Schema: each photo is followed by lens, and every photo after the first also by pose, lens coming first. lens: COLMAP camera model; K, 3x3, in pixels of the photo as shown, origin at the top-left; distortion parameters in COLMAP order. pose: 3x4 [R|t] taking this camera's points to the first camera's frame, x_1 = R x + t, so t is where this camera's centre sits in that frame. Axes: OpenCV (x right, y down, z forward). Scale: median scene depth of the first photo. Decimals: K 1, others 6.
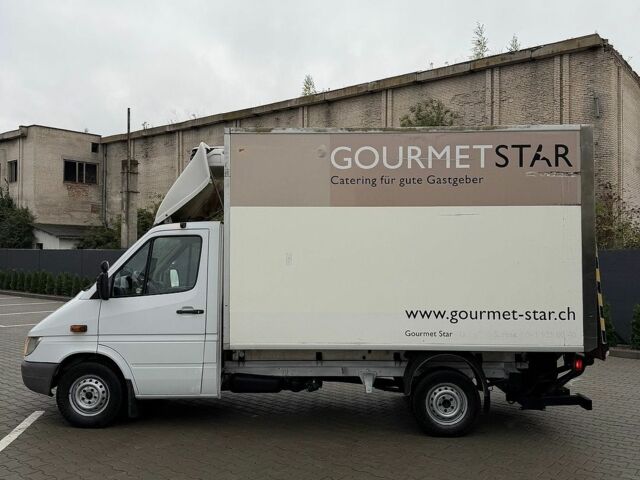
lens RADIAL K [[594.9, 0, 316.9], [0, 594.9, 238.2], [0, 0, 1]] dist [0.138927, -0.281502]
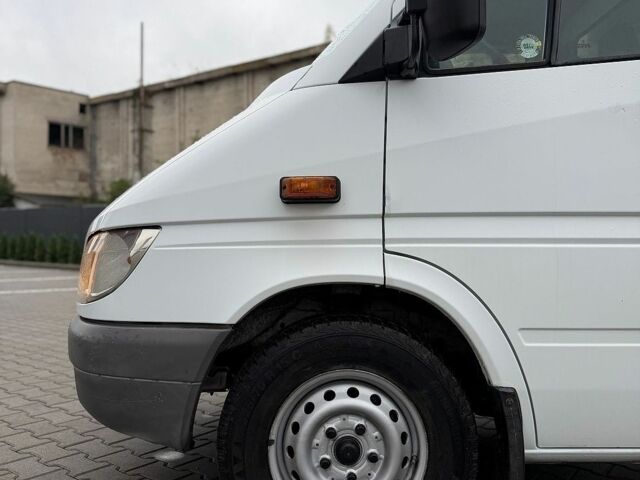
lens RADIAL K [[594.9, 0, 316.9], [0, 594.9, 238.2], [0, 0, 1]] dist [0.138927, -0.281502]
pose [[0.999500, 0.001970, 0.031545, -0.096752], [-0.002678, 0.999745, 0.022421, 0.039847], [-0.031492, -0.022494, 0.999251, 0.181407]]
